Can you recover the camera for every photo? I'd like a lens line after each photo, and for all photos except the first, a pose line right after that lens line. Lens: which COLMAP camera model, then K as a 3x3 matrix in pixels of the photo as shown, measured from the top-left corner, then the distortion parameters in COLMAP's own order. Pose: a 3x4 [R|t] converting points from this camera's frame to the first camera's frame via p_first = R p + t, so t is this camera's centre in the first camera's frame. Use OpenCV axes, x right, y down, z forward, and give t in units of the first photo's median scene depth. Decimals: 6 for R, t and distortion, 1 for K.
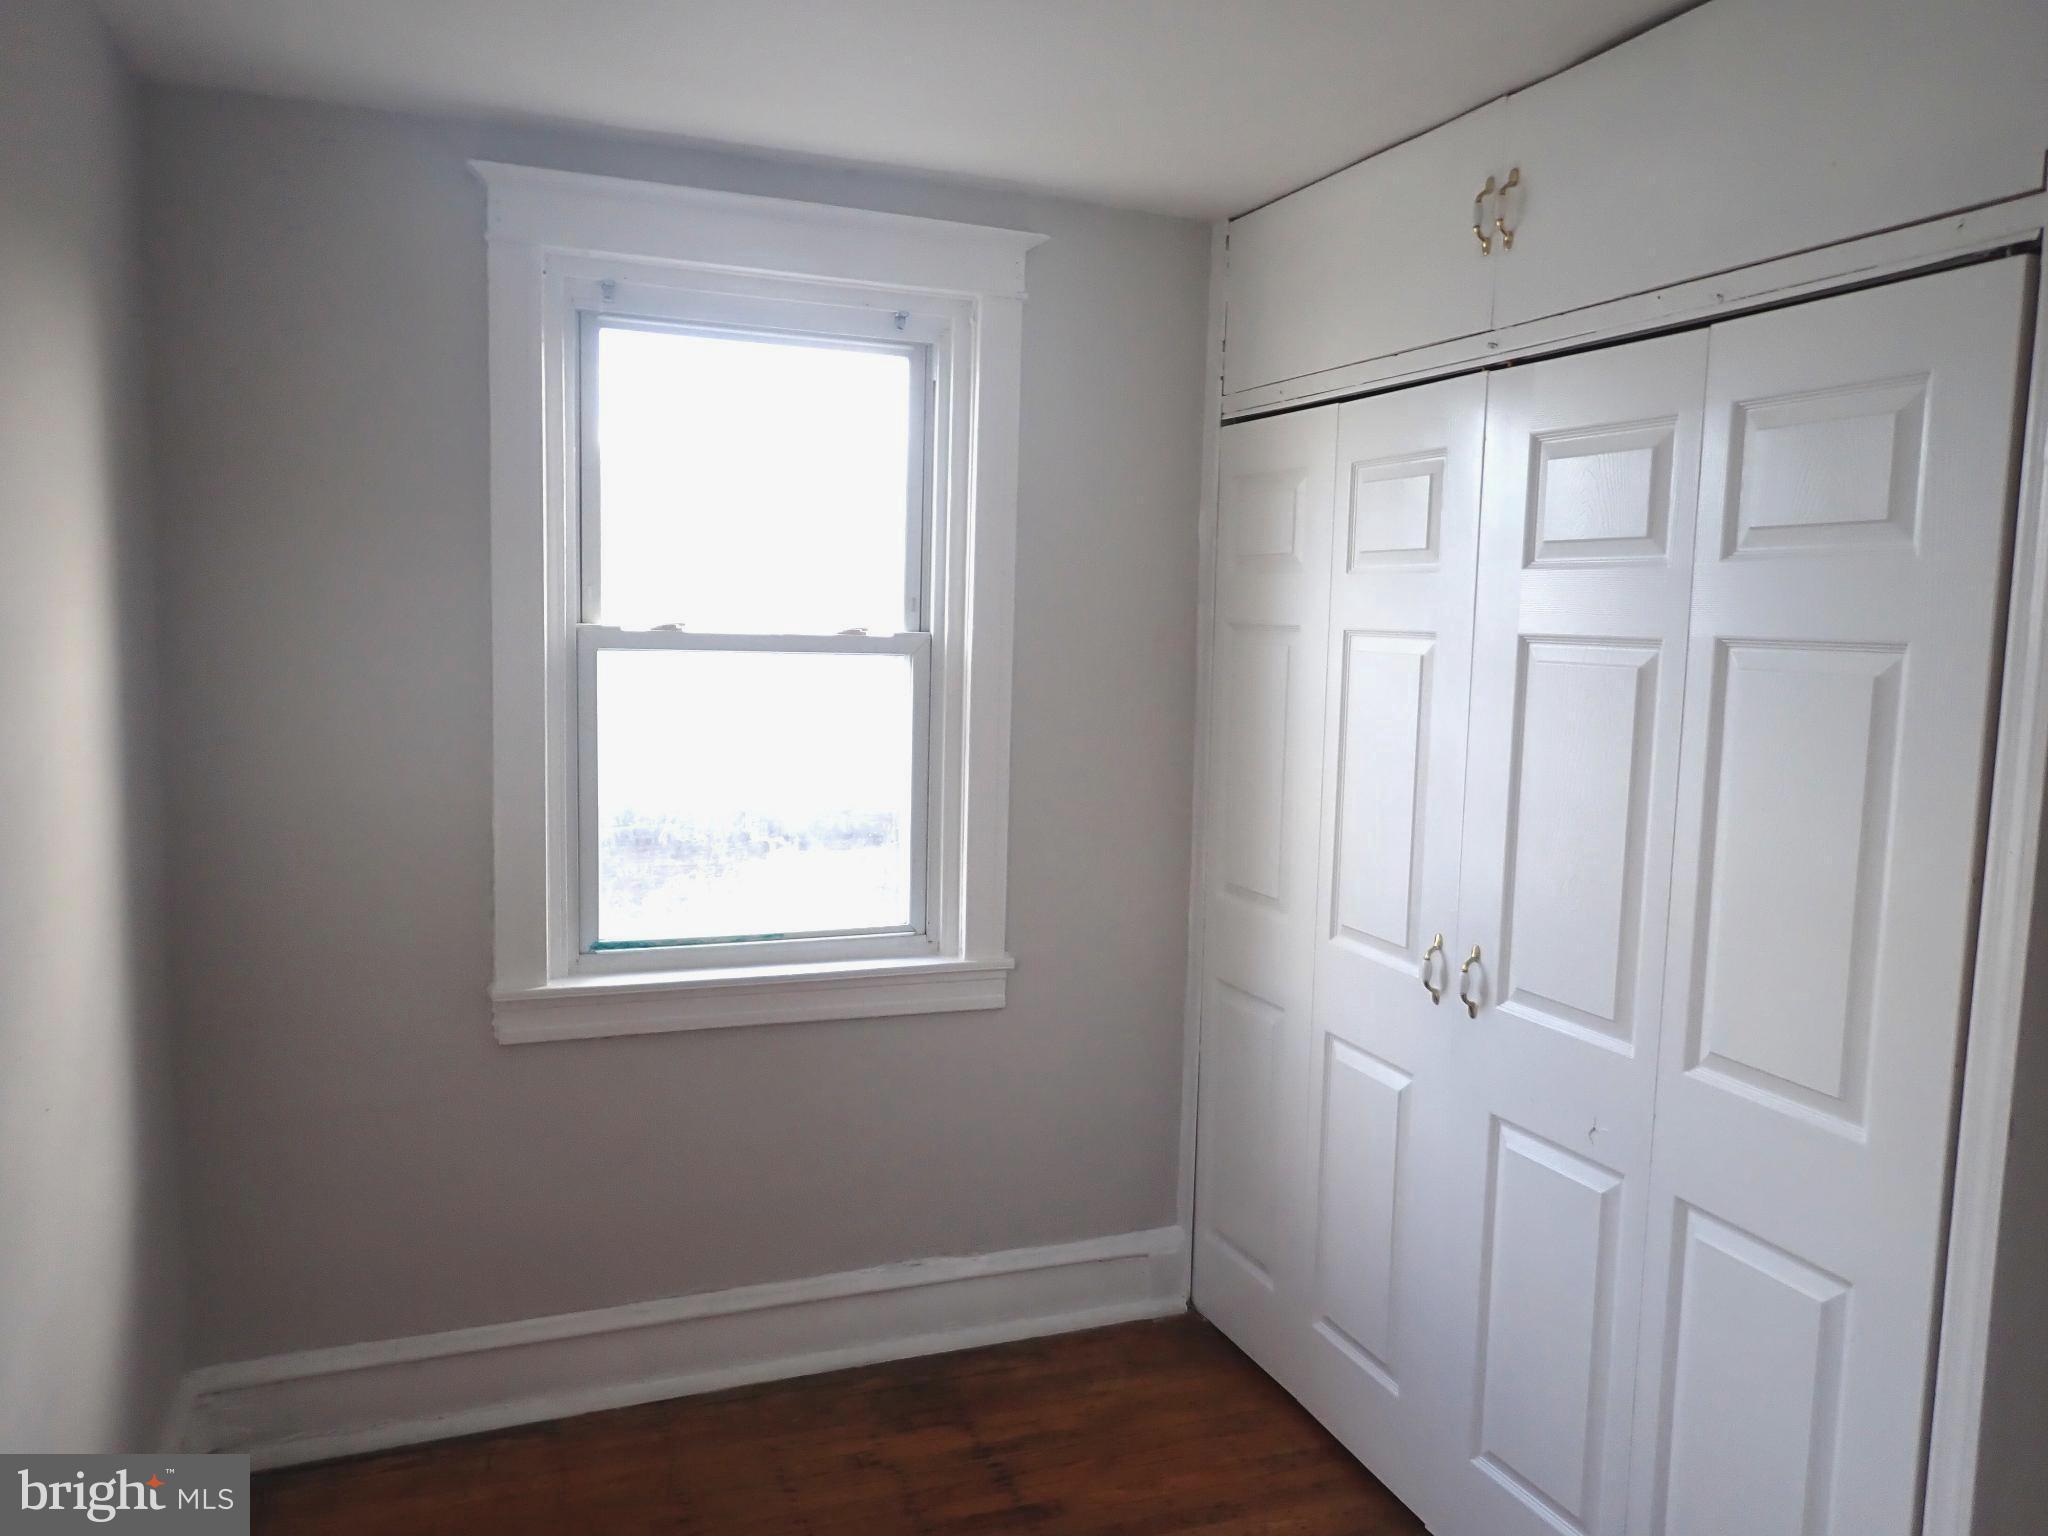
lens RADIAL K [[1514.9, 0, 1032.7], [0, 1514.9, 778.0], [0, 0, 1]] dist [0.002261, -0.013830]
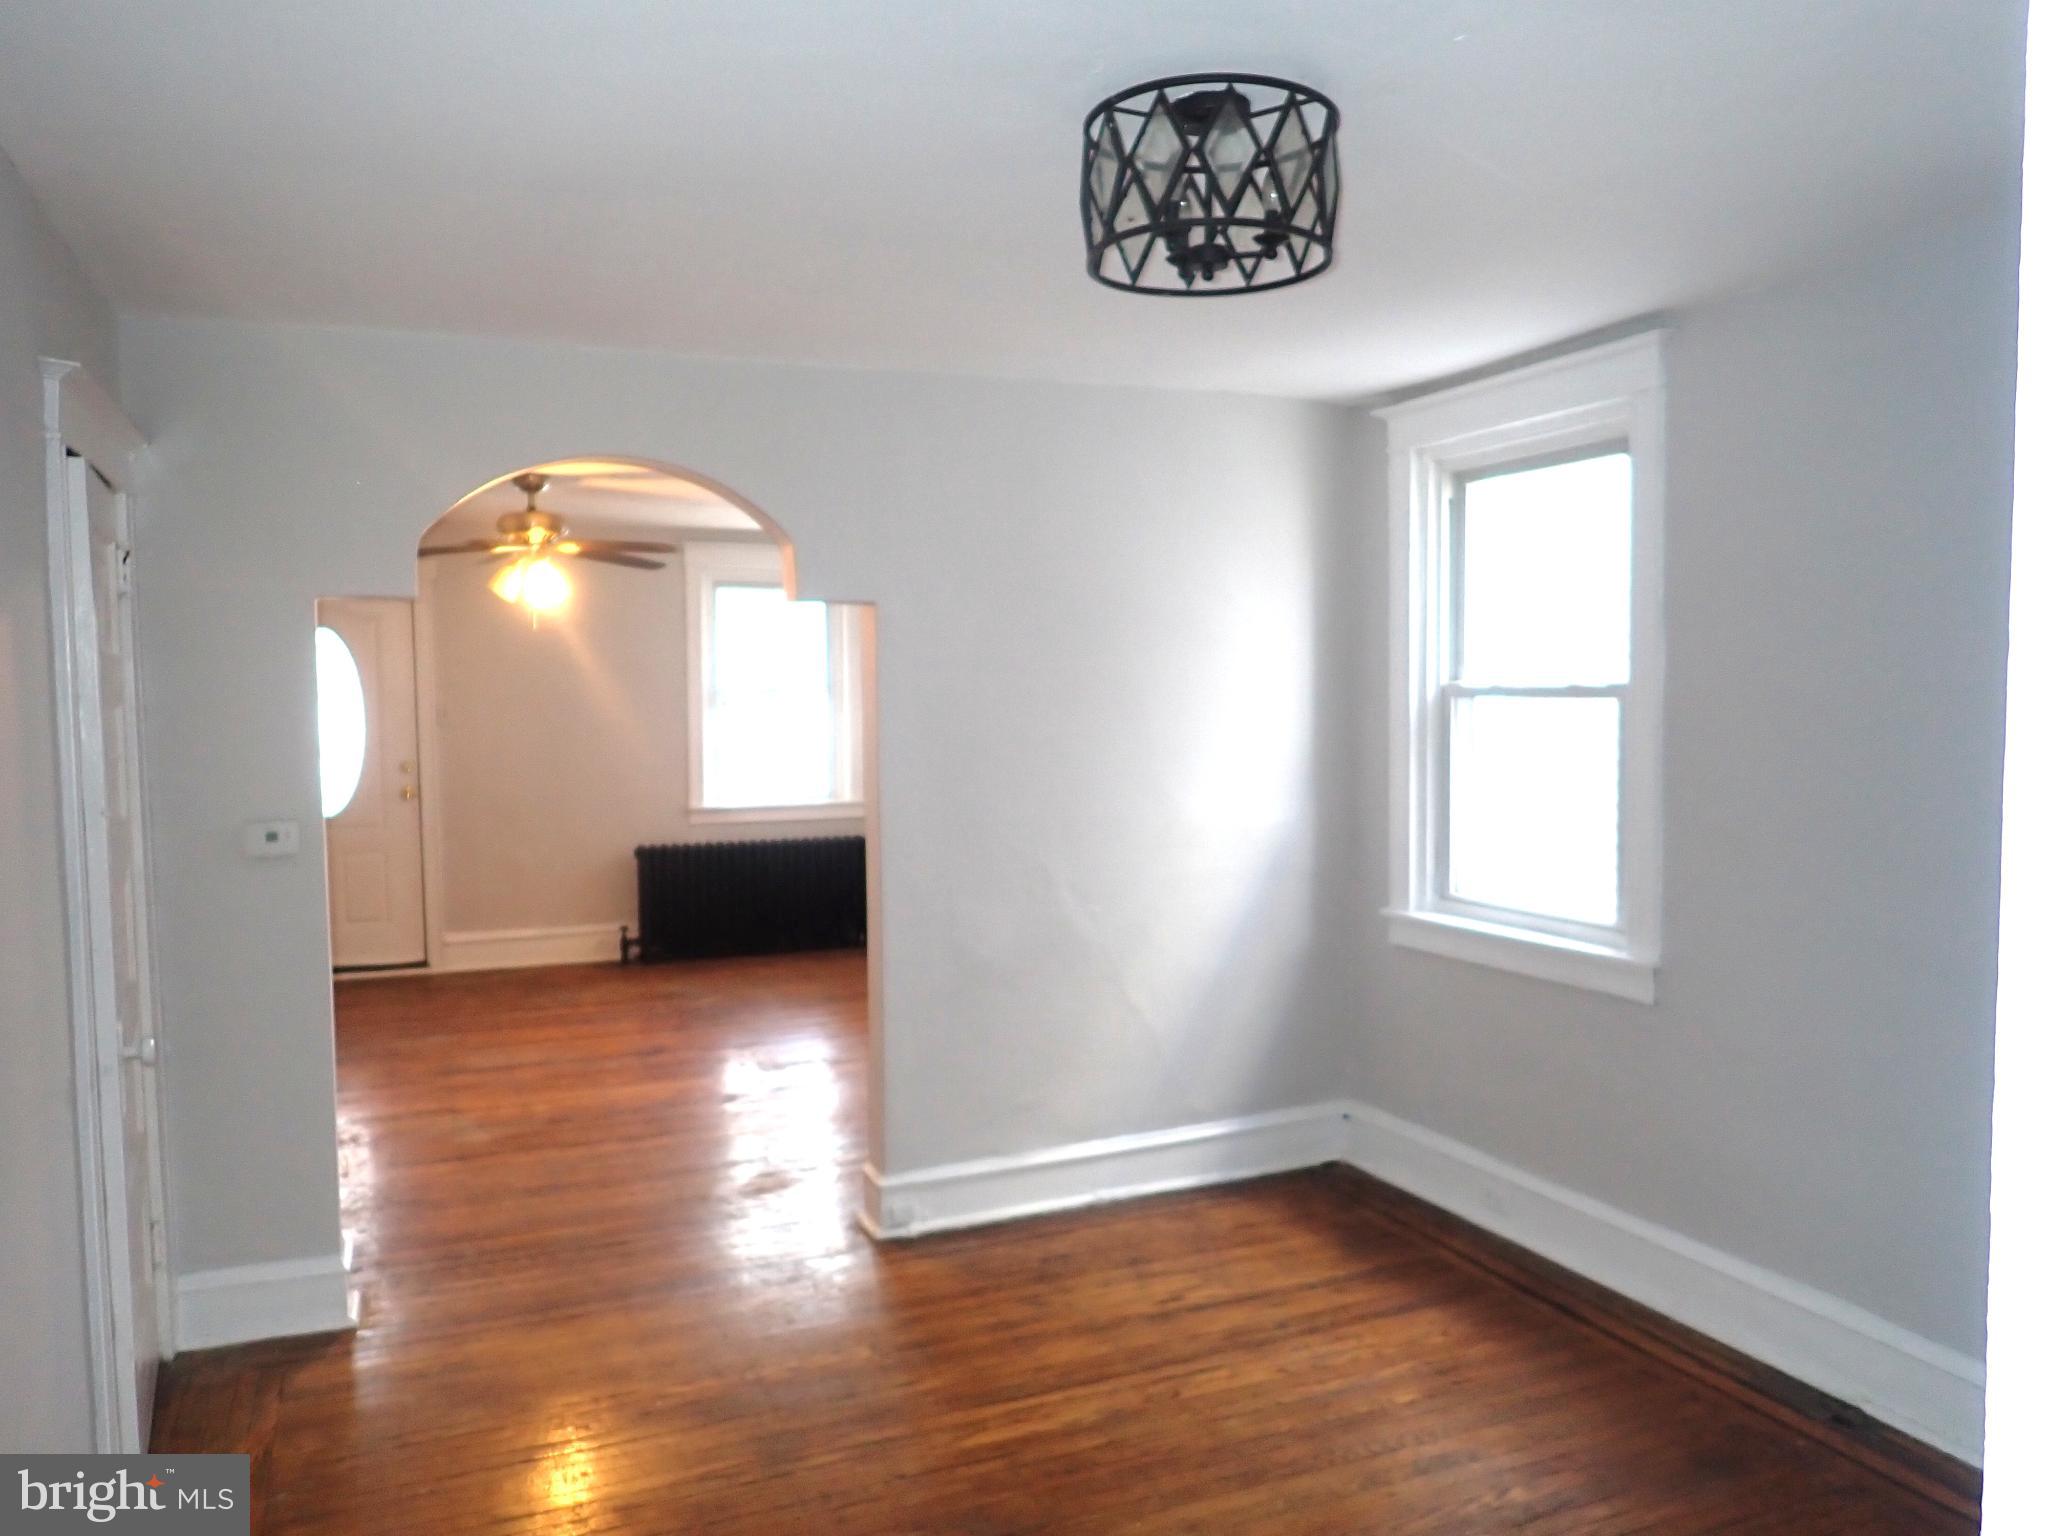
lens RADIAL K [[1514.9, 0, 1032.7], [0, 1514.9, 778.0], [0, 0, 1]] dist [0.002261, -0.013830]
pose [[0.004235, 0.032533, -0.999462, 1.225261], [-0.074438, 0.996708, 0.032128, -0.023749], [0.997217, 0.074262, 0.006643, 0.576029]]
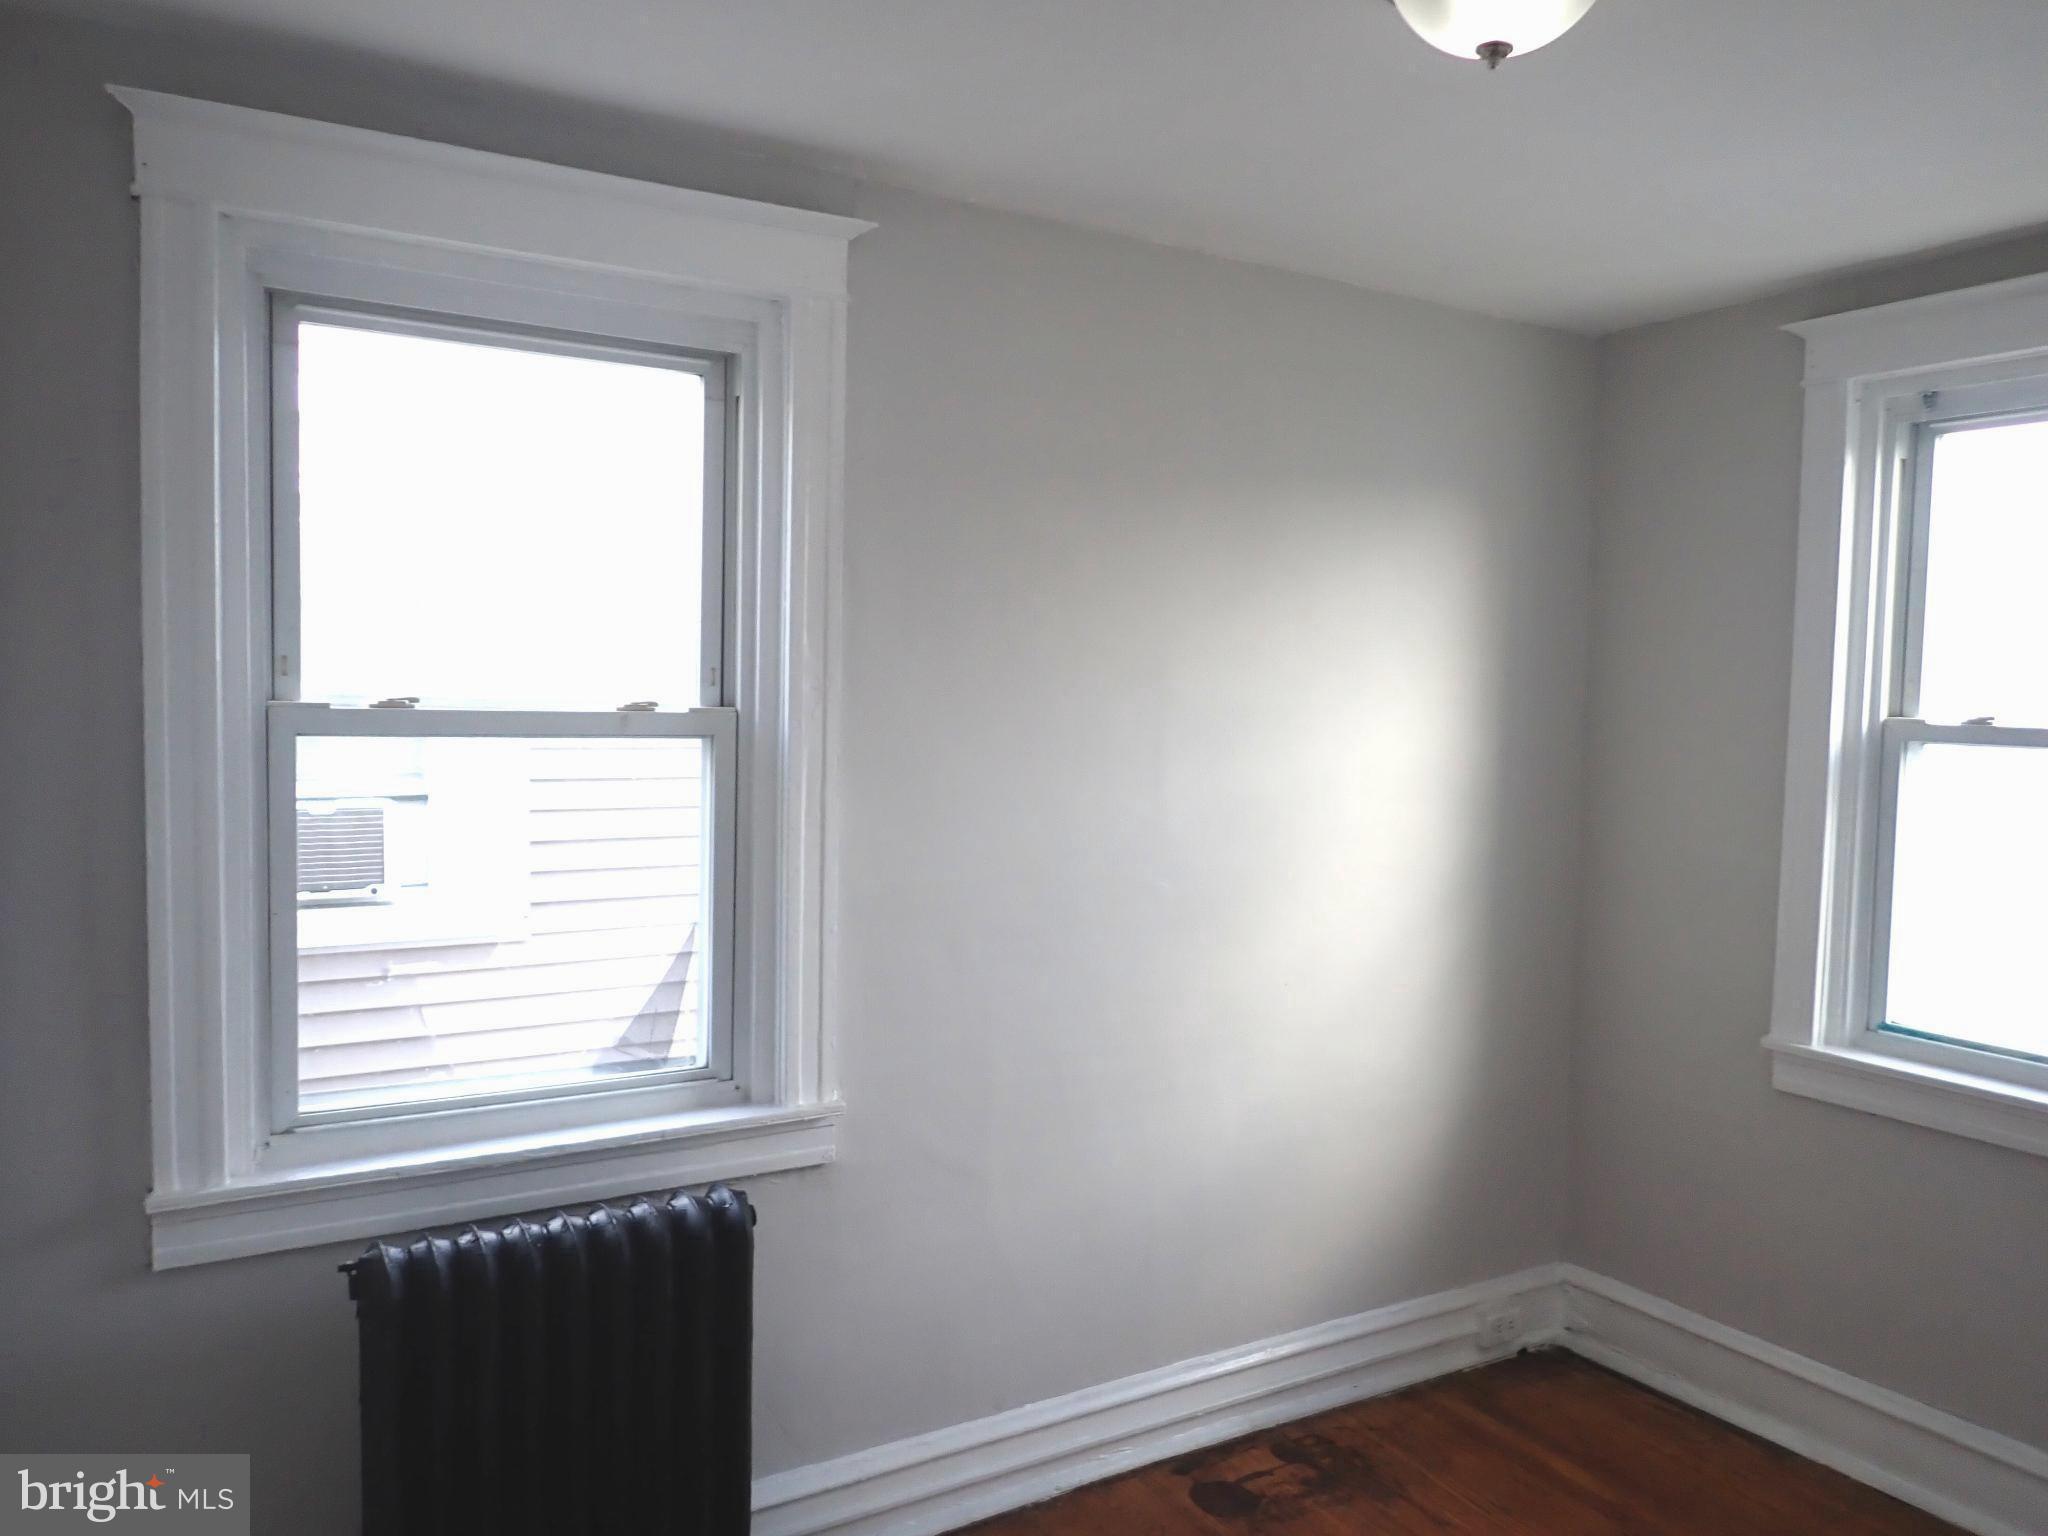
lens RADIAL K [[1514.9, 0, 1032.7], [0, 1514.9, 778.0], [0, 0, 1]] dist [0.002261, -0.013830]
pose [[0.148195, 0.034118, -0.988369, 0.651704], [-0.109731, 0.993801, 0.017852, -0.013036], [0.982852, 0.105809, 0.151020, 0.253402]]
